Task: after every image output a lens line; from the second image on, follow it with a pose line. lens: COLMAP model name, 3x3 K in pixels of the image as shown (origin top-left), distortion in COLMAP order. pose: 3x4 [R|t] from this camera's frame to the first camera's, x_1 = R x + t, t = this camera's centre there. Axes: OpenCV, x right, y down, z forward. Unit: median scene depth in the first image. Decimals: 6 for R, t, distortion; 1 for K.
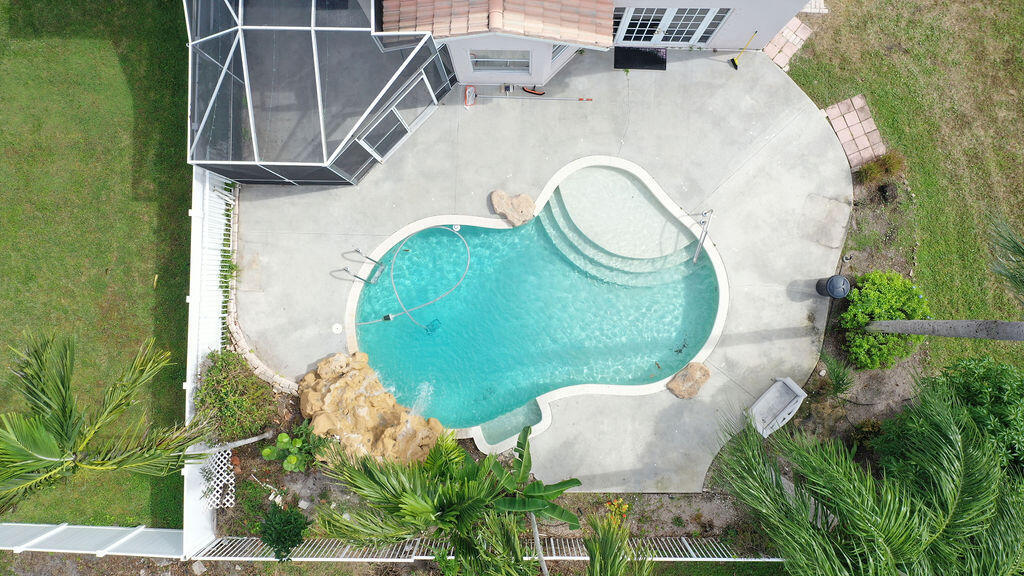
lens RADIAL K [[800.6, 0, 512.0], [0, 800.6, 288.0], [0, 0, 1]] dist [-0.022555, -0.005343]
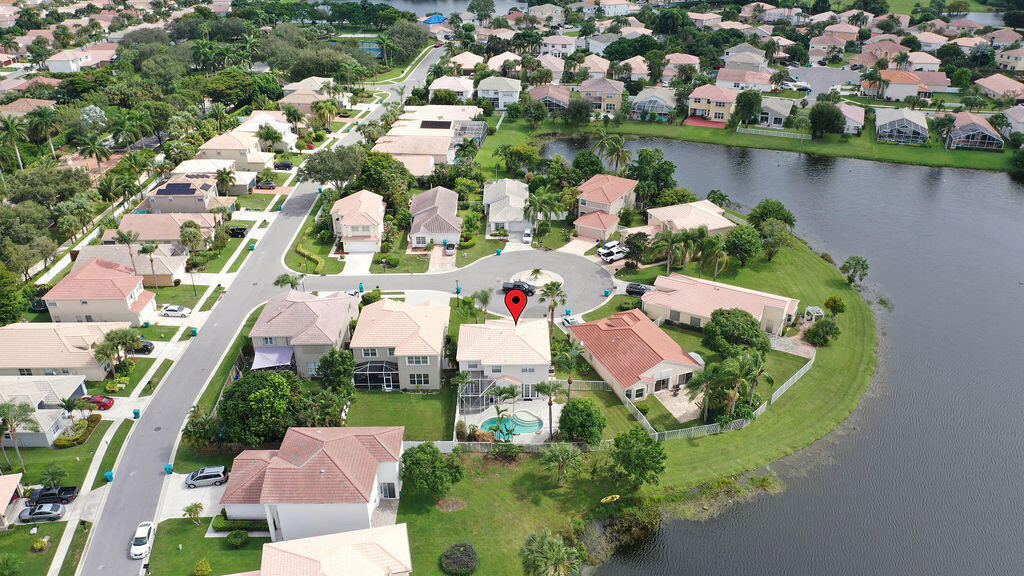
lens RADIAL K [[800.6, 0, 512.0], [0, 800.6, 288.0], [0, 0, 1]] dist [-0.022555, -0.005343]
pose [[0.999661, -0.009172, 0.024380, -0.099672], [0.025855, 0.463202, -0.885876, 4.687695], [-0.003168, 0.886206, 0.463281, -2.556623]]
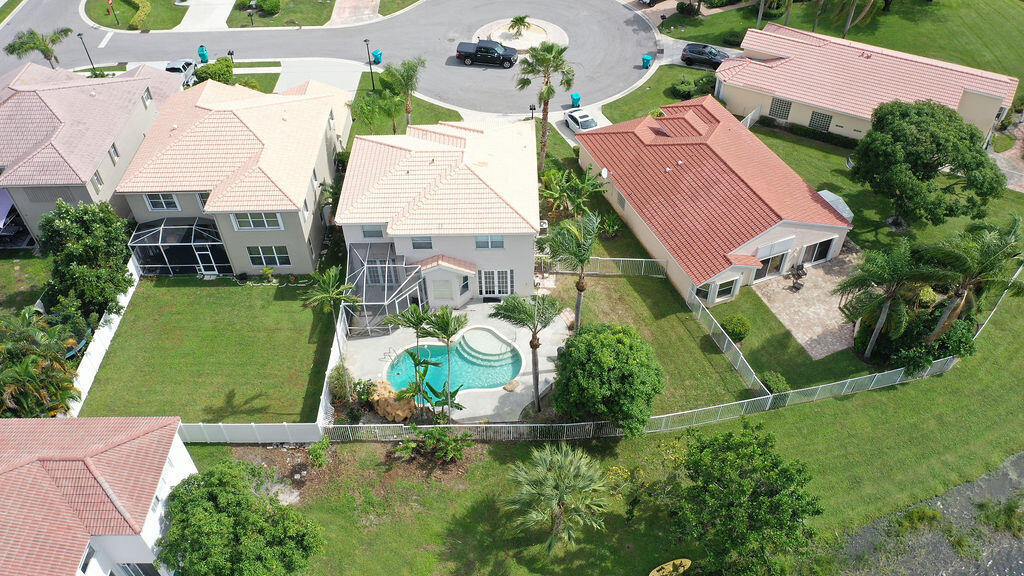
lens RADIAL K [[800.6, 0, 512.0], [0, 800.6, 288.0], [0, 0, 1]] dist [-0.022555, -0.005343]
pose [[0.999594, -0.021021, 0.019222, 0.178852], [0.028452, 0.704555, -0.709079, 1.760647], [0.001363, 0.709338, 0.704867, -1.093367]]
